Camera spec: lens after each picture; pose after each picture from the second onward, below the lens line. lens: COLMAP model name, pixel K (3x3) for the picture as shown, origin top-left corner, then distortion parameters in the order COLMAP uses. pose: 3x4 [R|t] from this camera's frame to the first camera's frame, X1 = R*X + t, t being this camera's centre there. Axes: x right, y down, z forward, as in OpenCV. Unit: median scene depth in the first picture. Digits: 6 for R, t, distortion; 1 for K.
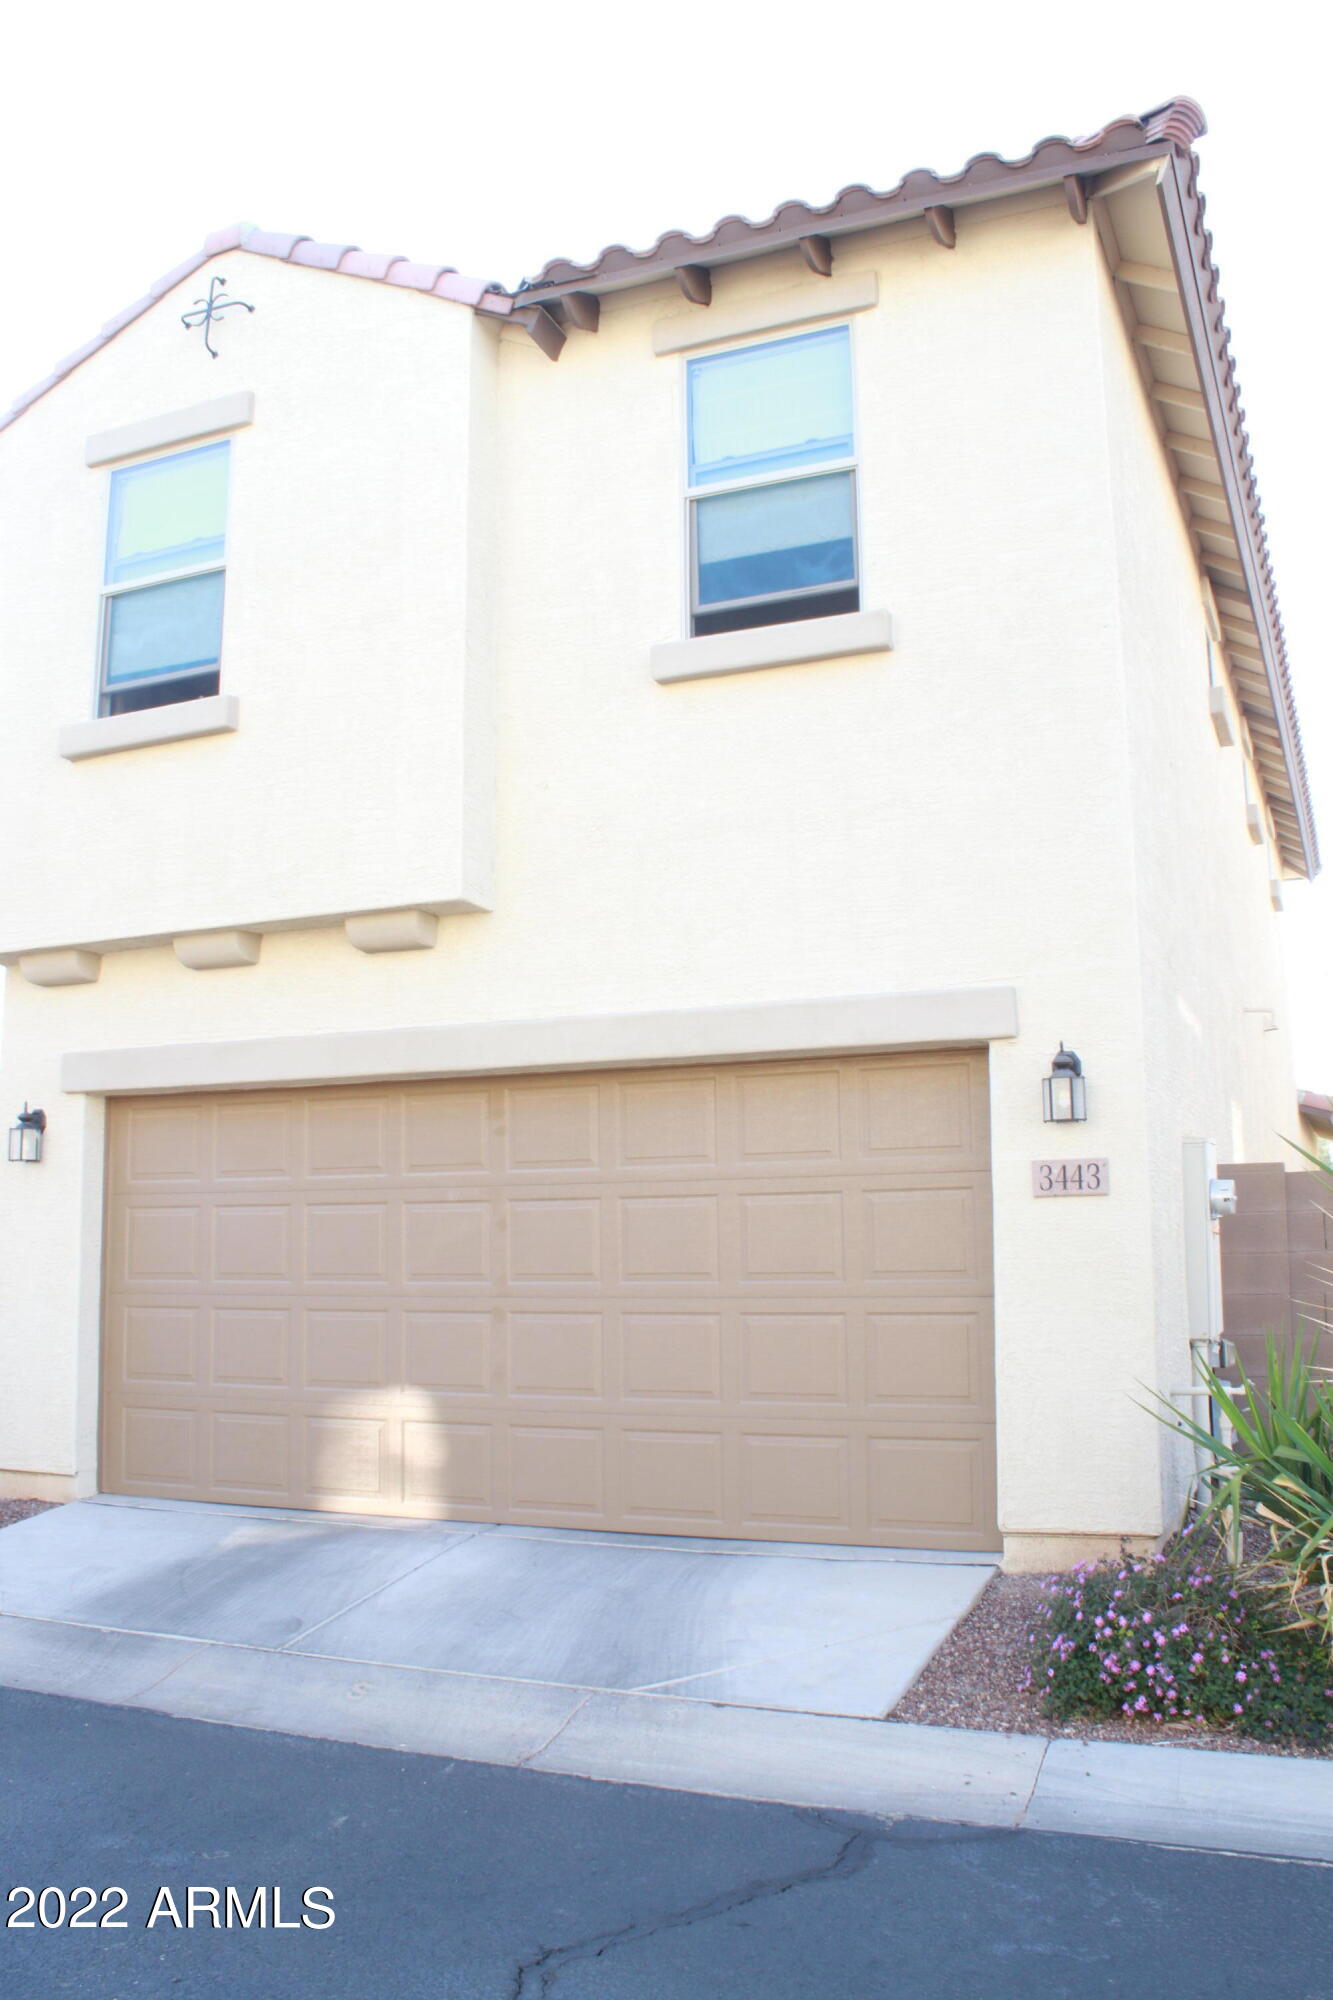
lens RADIAL K [[1747.6, 0, 666.5], [0, 1747.6, 1000.0], [0, 0, 1]] dist [-0.182270, 0.227425]
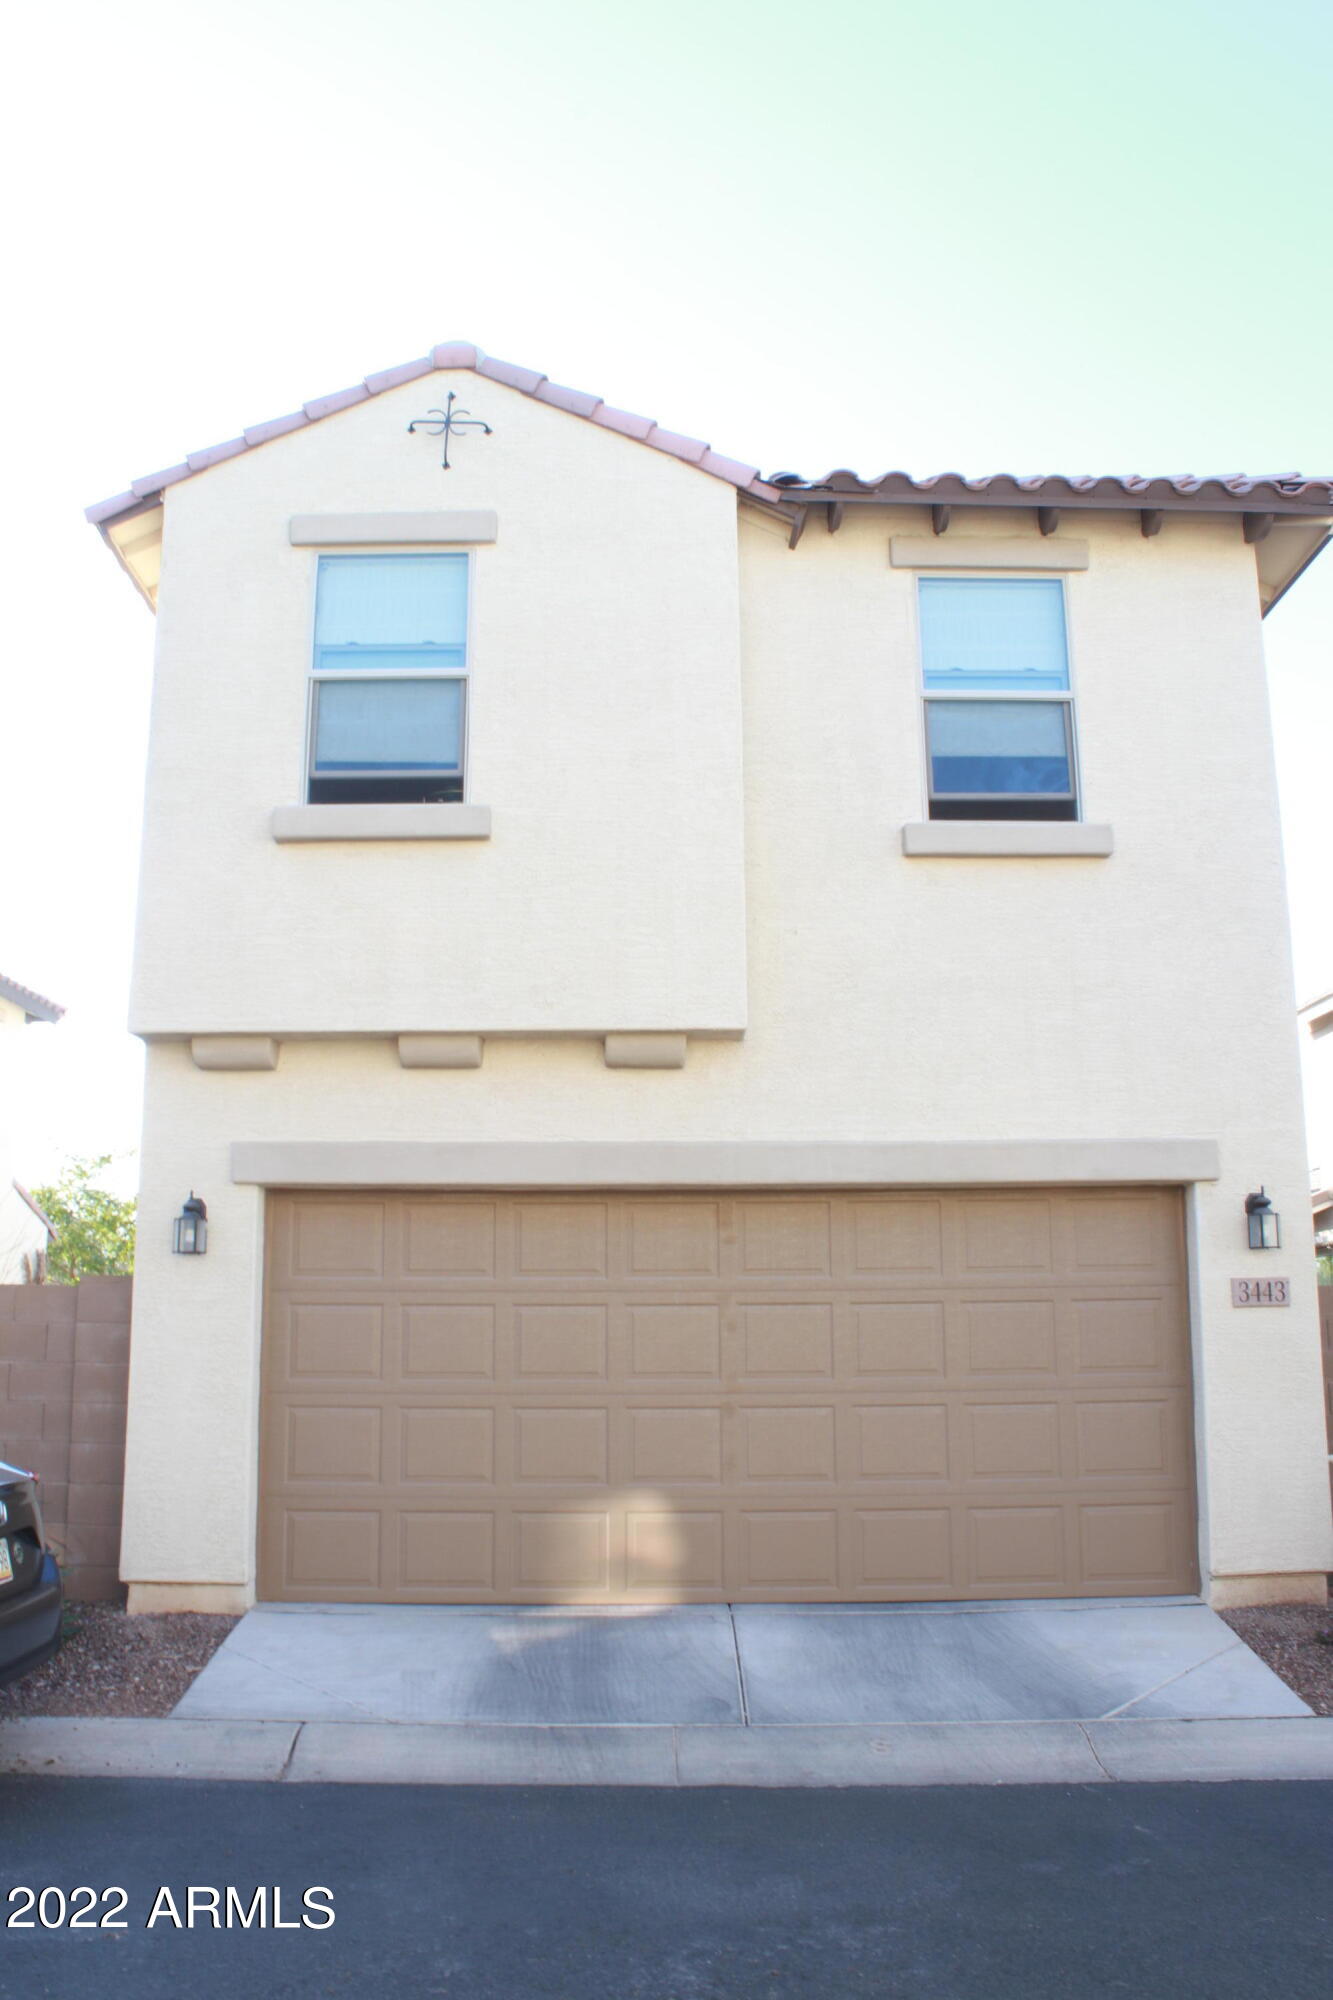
lens RADIAL K [[1747.6, 0, 666.5], [0, 1747.6, 1000.0], [0, 0, 1]] dist [-0.182270, 0.227425]
pose [[0.908617, 0.089196, 0.407994, -0.590719], [-0.065824, 0.995302, -0.071002, 0.005256], [-0.412410, 0.037658, 0.910220, 0.017625]]
